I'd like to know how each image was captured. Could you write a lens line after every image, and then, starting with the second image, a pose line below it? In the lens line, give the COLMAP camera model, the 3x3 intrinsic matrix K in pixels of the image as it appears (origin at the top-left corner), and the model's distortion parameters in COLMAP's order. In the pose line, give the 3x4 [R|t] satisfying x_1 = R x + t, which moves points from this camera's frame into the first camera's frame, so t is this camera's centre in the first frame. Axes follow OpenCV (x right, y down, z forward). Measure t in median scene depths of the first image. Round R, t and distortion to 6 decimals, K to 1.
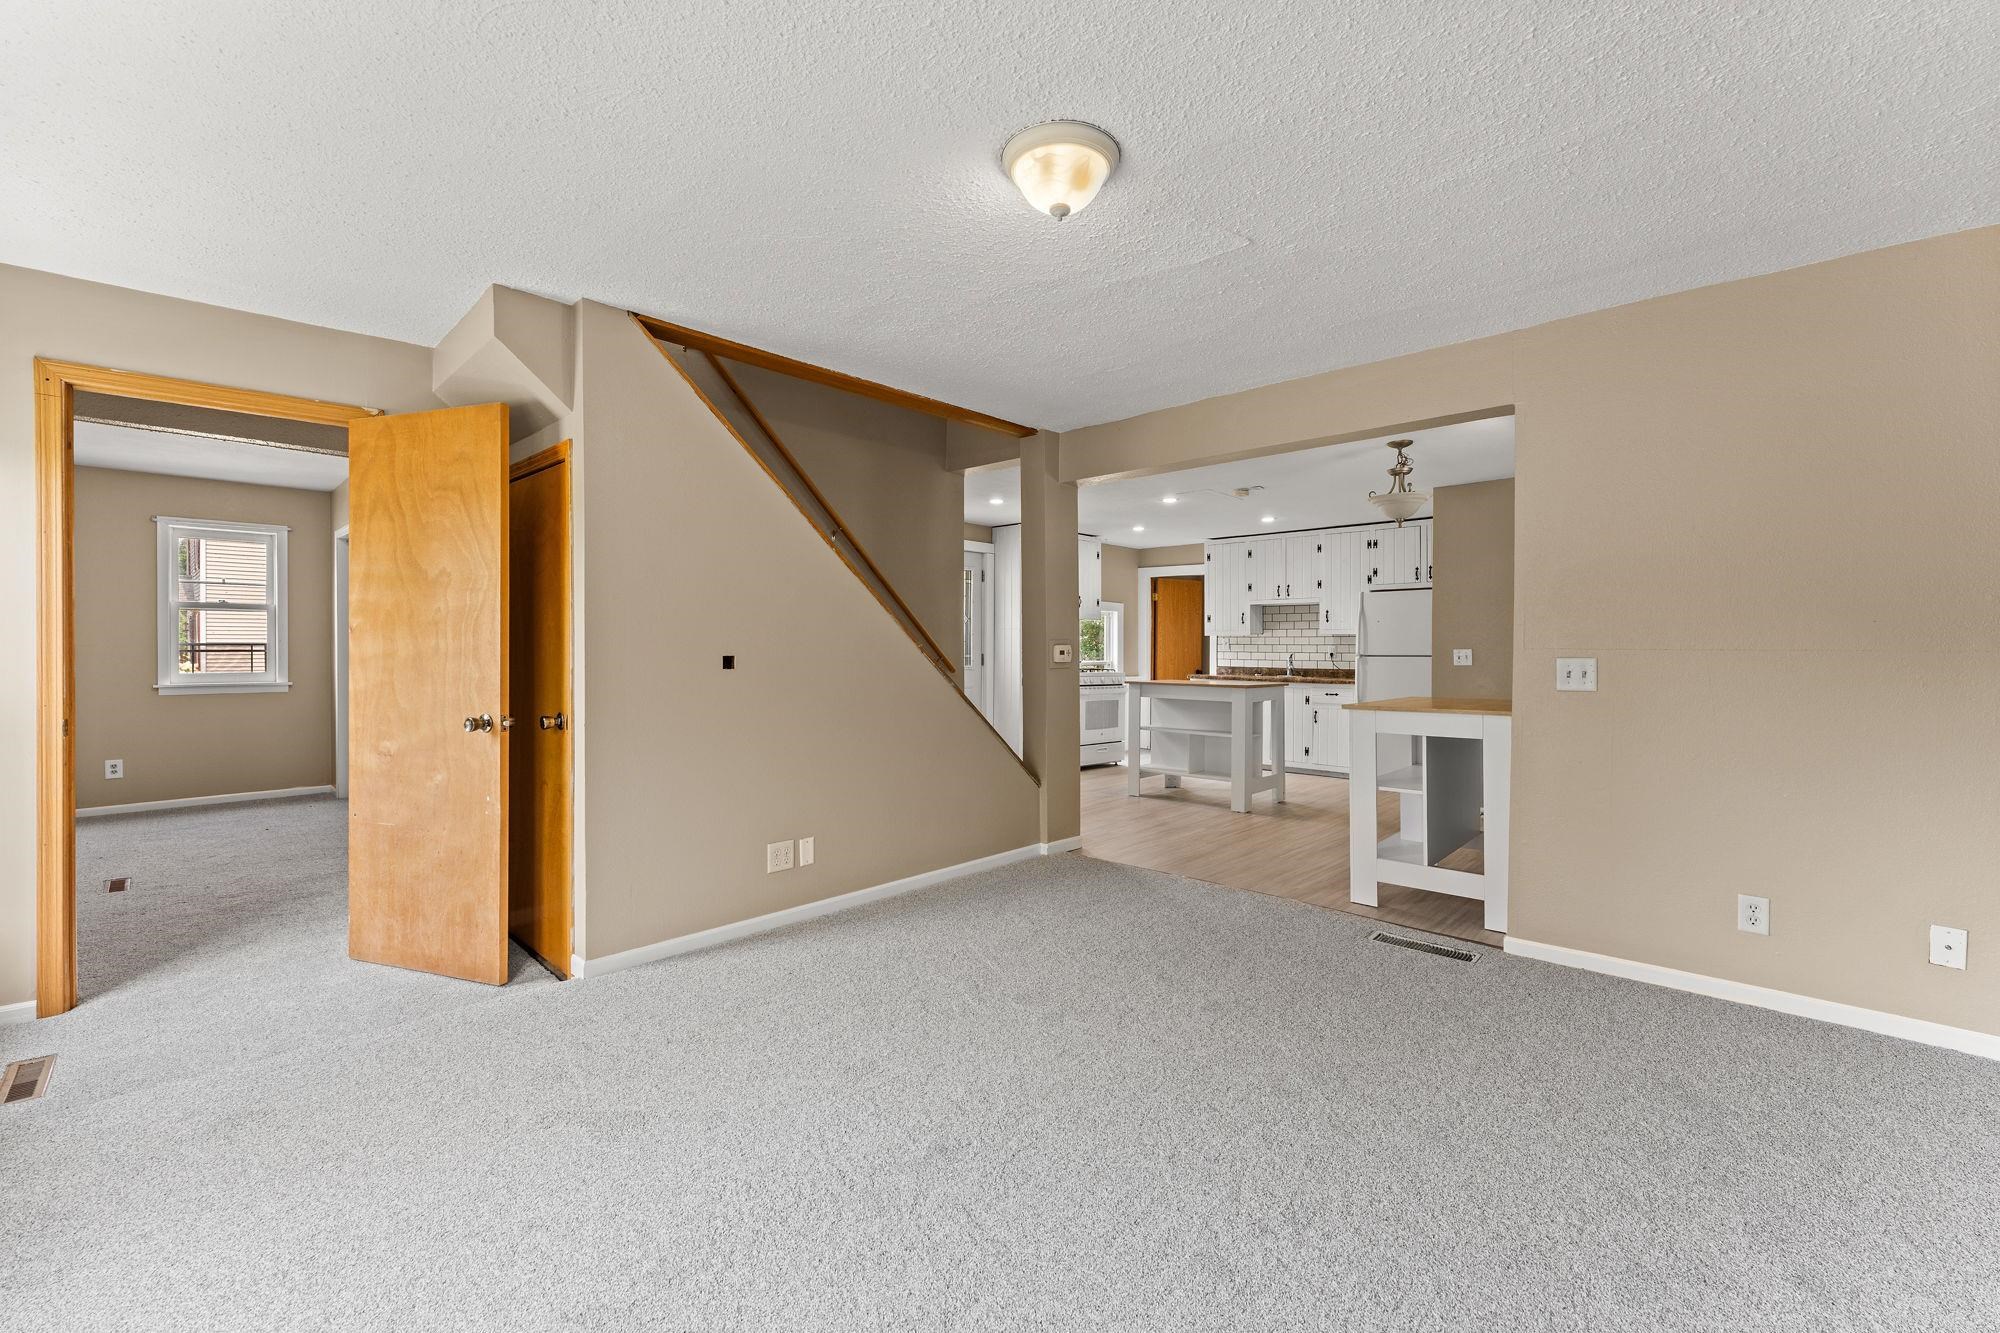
lens RADIAL K [[814.0, 0, 1001.2], [0, 814.0, 656.4], [0, 0, 1]] dist [0.000057, -0.000253]
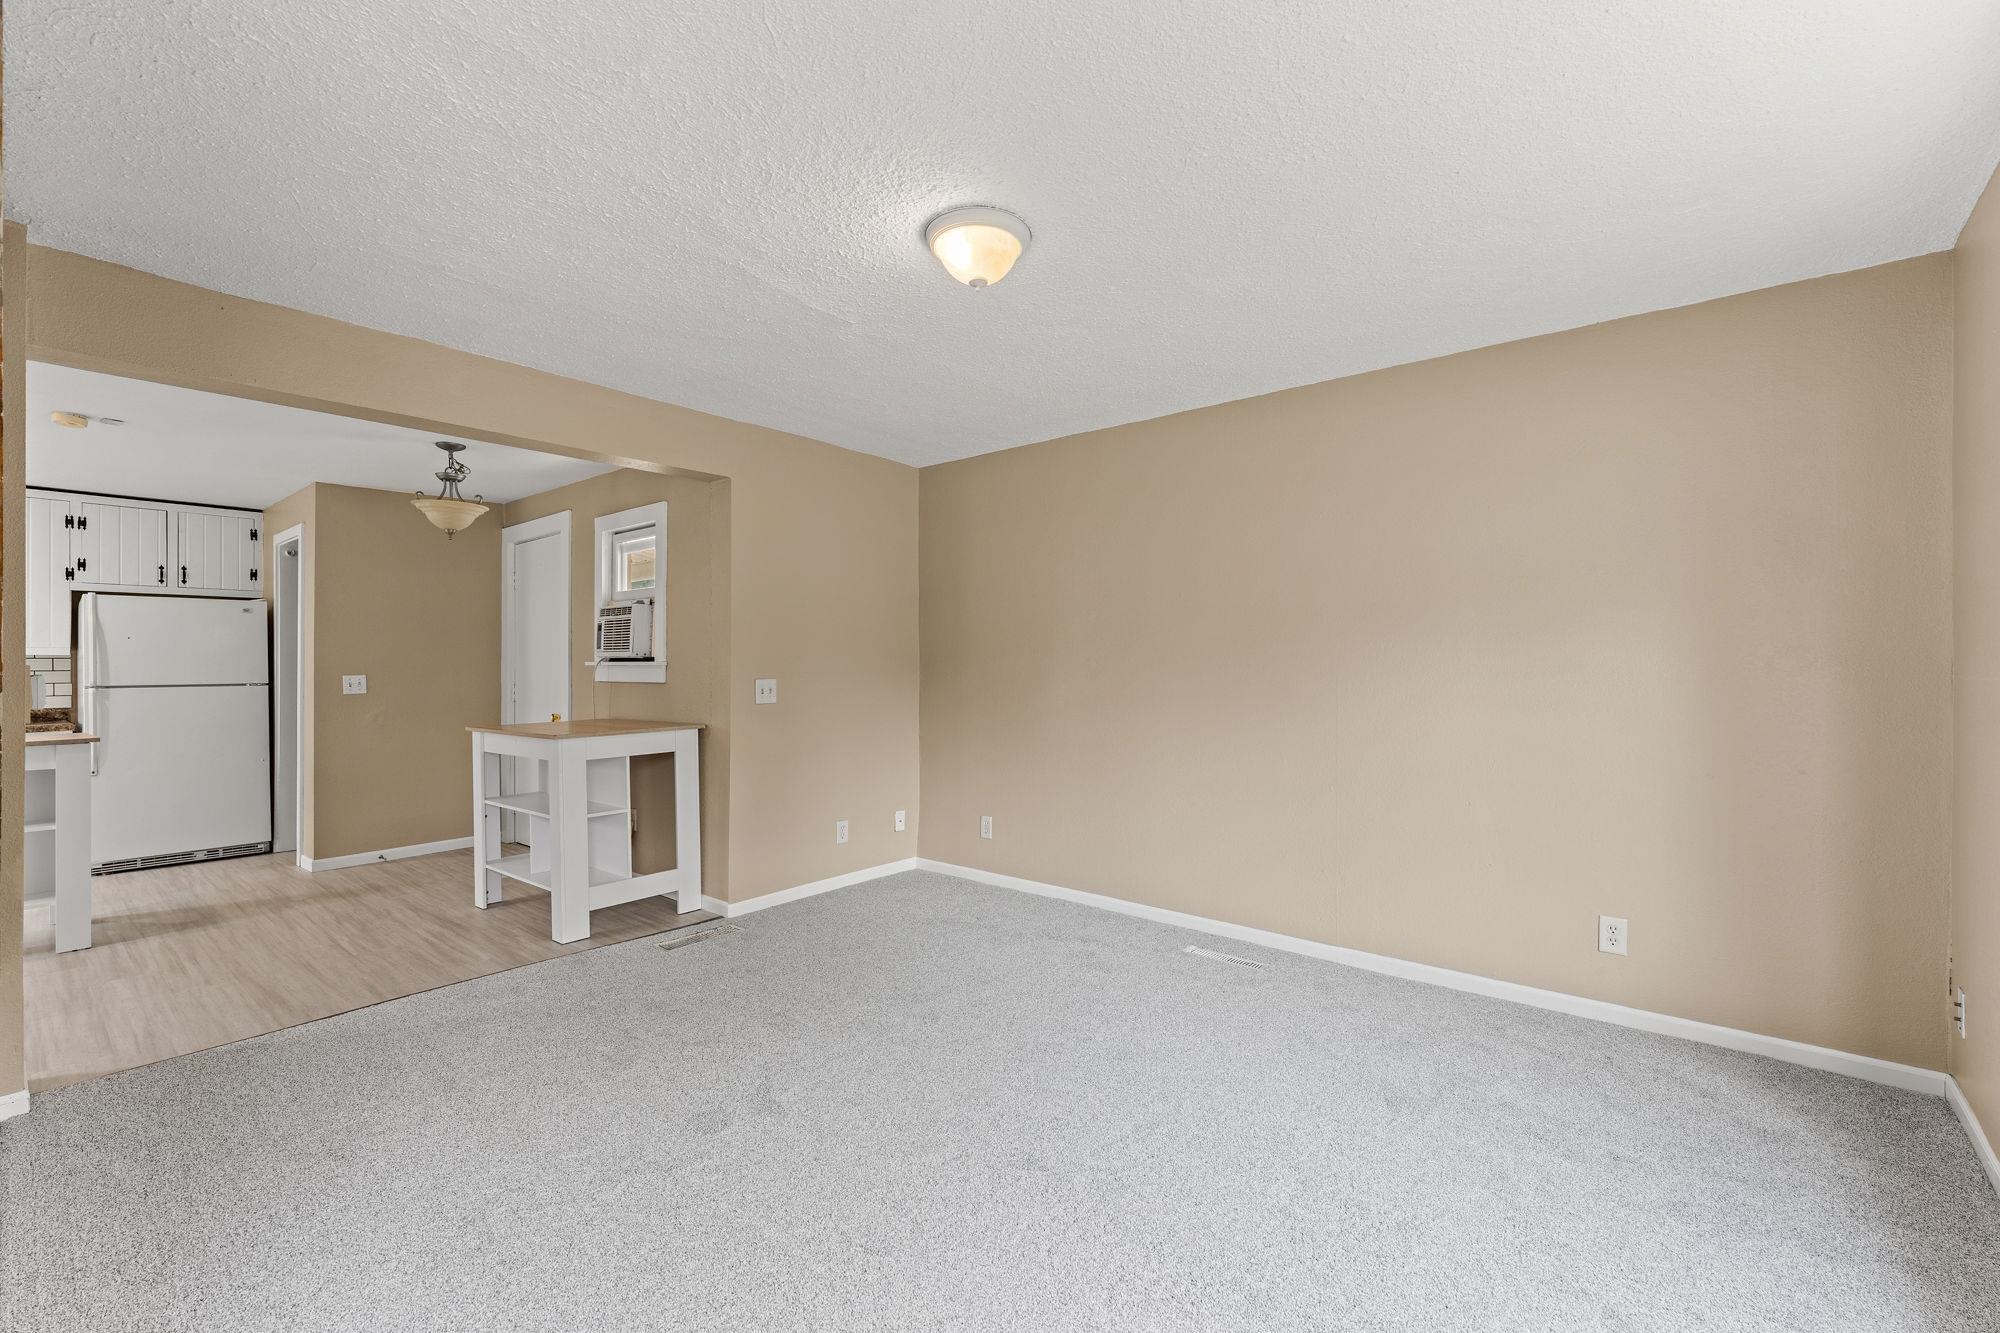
lens RADIAL K [[845.3, 0, 1001.3], [0, 845.3, 659.4], [0, 0, 1]] dist [-0.000834, -0.000338]
pose [[-0.060610, 0.008307, 0.998127, -0.264791], [0.017566, 0.999819, -0.007254, -0.005028], [-0.998007, 0.017094, -0.060745, 0.252880]]
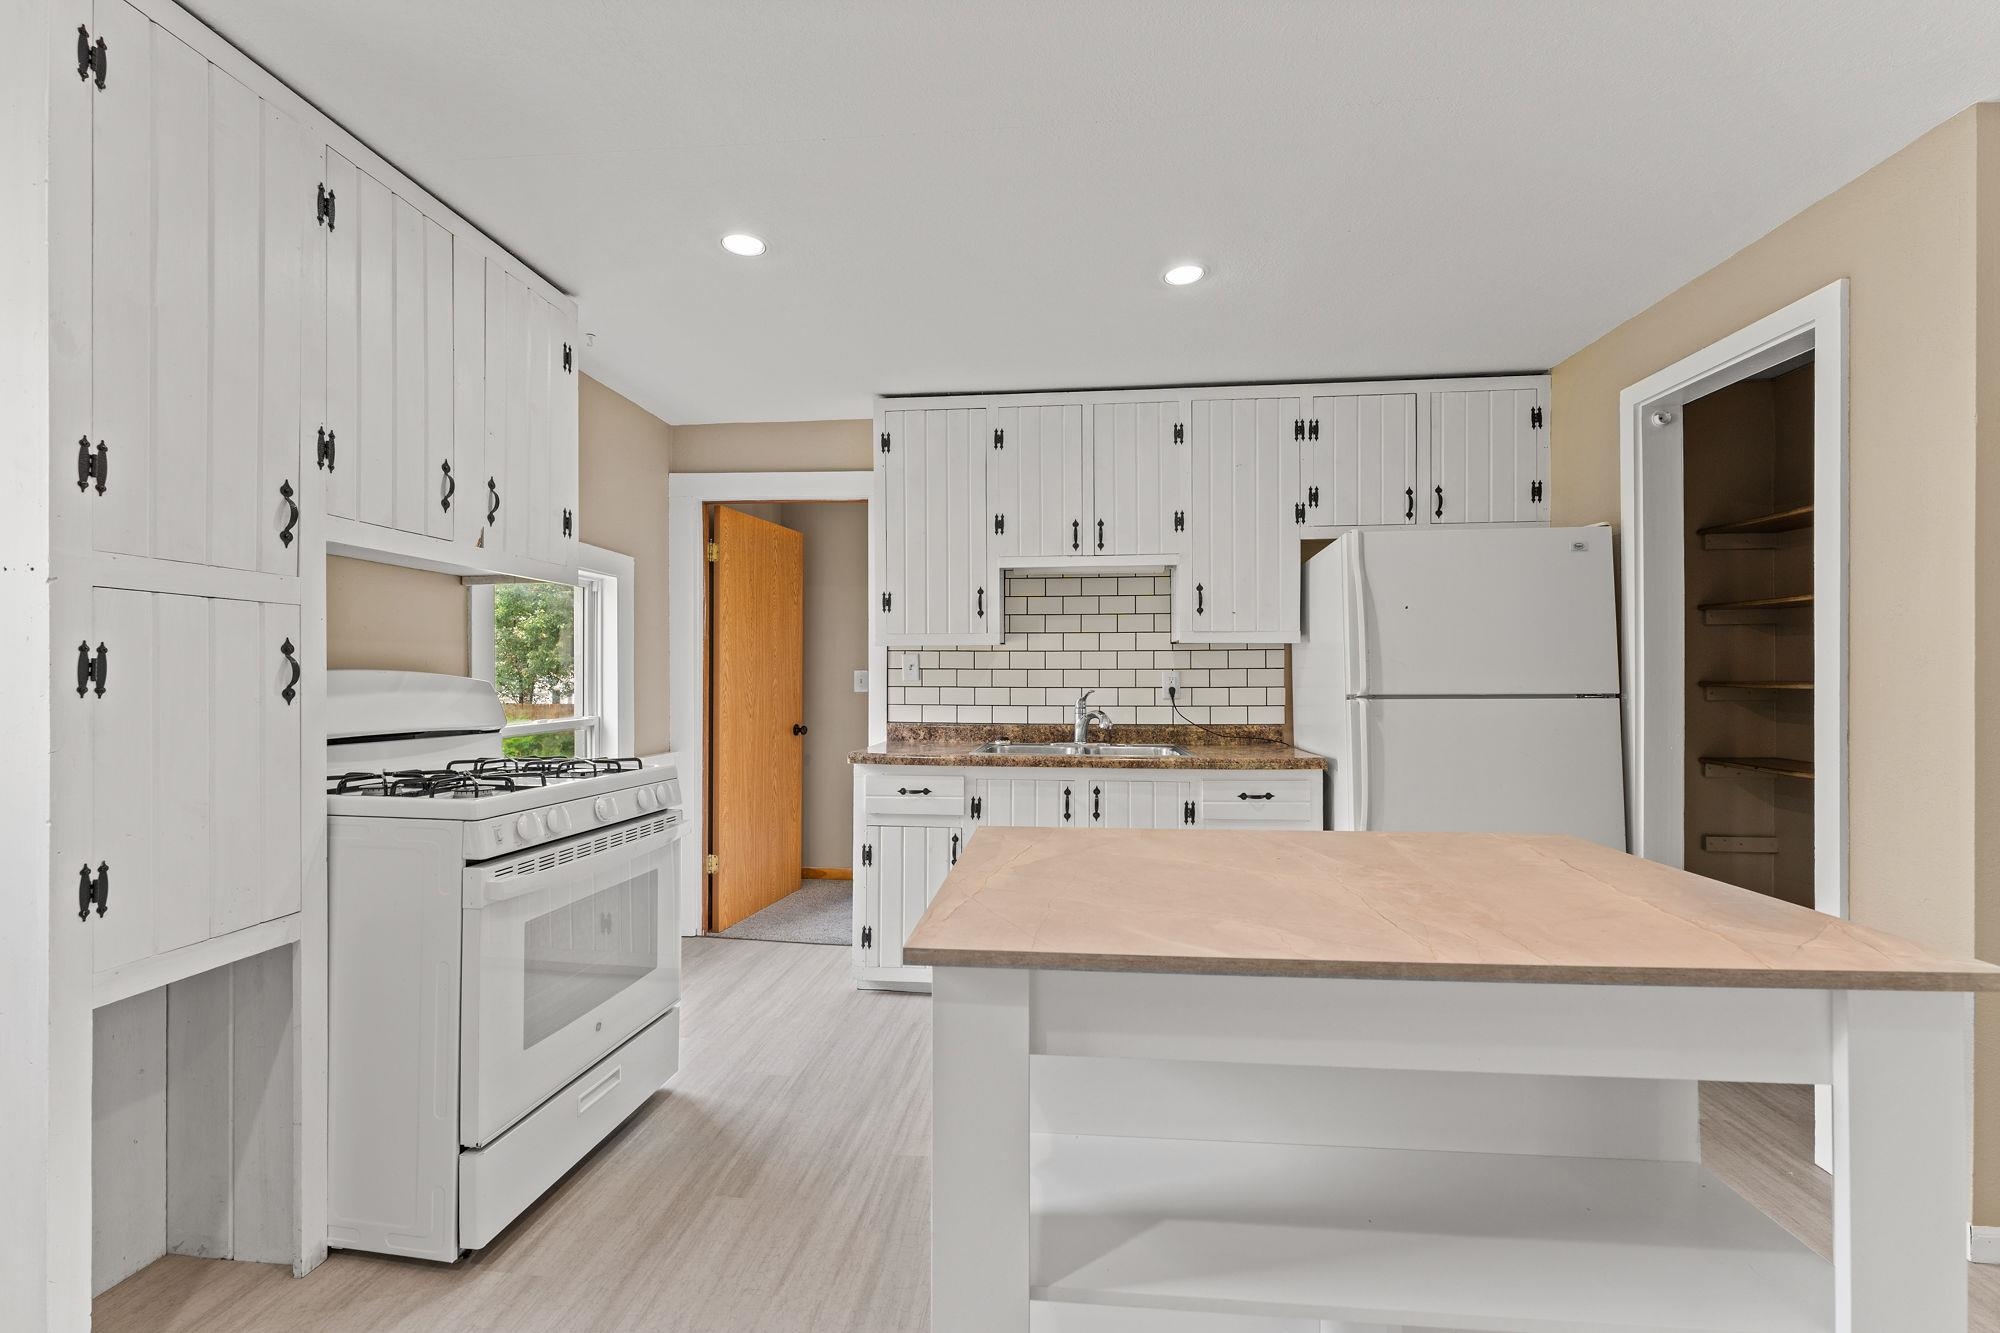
lens RADIAL K [[803.9, 0, 995.8], [0, 803.9, 673.1], [0, 0, 1]] dist [-0.001640, -0.000470]
pose [[0.793525, -0.002679, 0.608531, 0.068019], [0.010926, 0.999892, -0.009846, -0.008861], [-0.608439, 0.014462, 0.793469, 0.702836]]
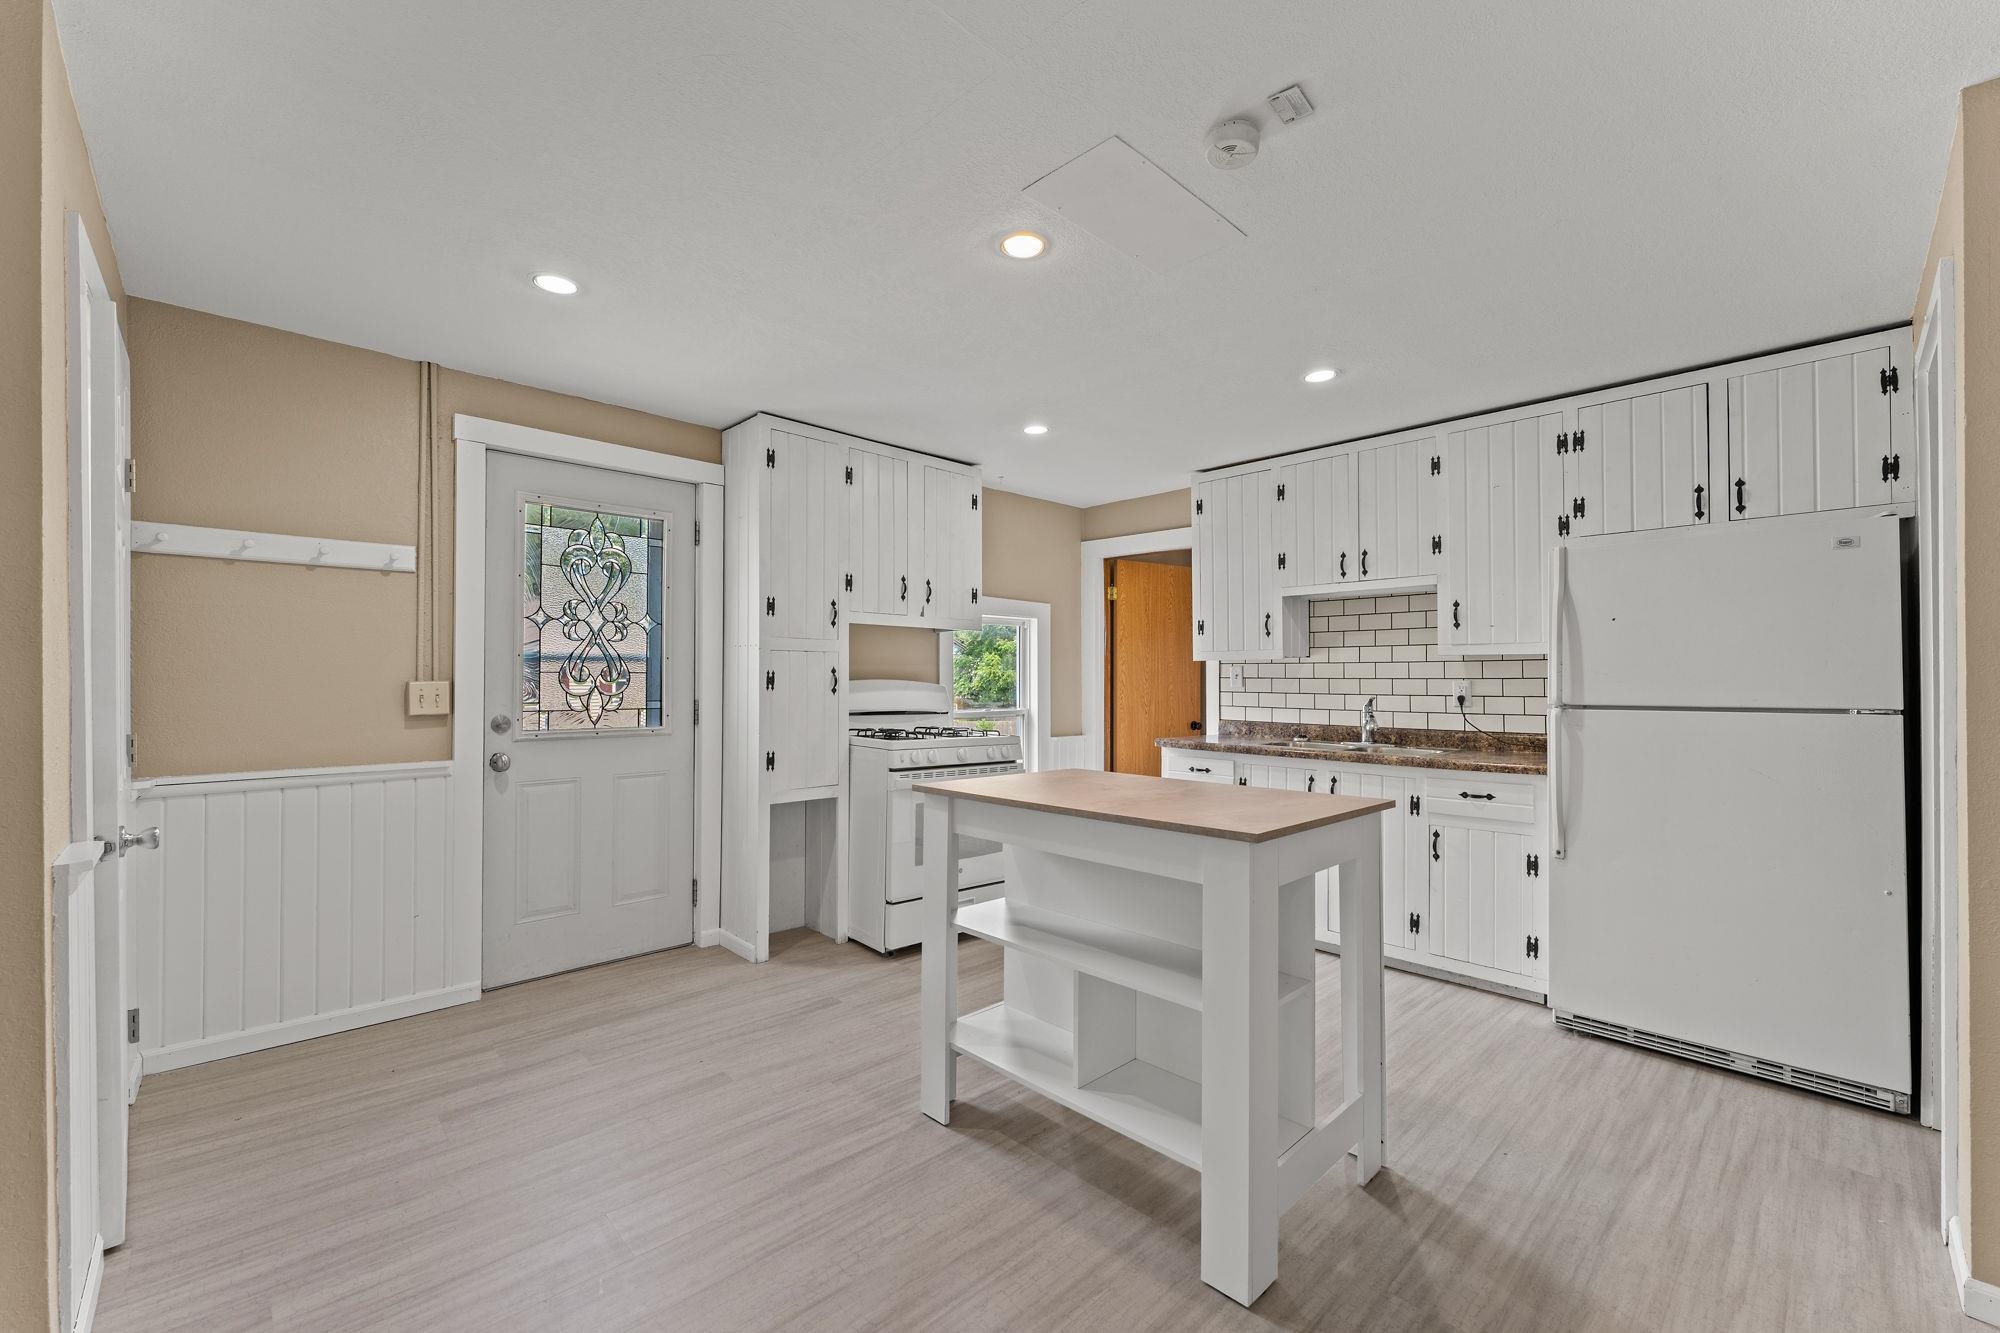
lens RADIAL K [[814.6, 0, 996.7], [0, 814.6, 670.9], [0, 0, 1]] dist [0.000538, -0.000242]
pose [[0.998603, -0.001661, -0.052816, 0.163206], [0.000464, 0.999743, -0.022666, -0.008226], [0.052840, 0.022610, 0.998347, 0.512831]]
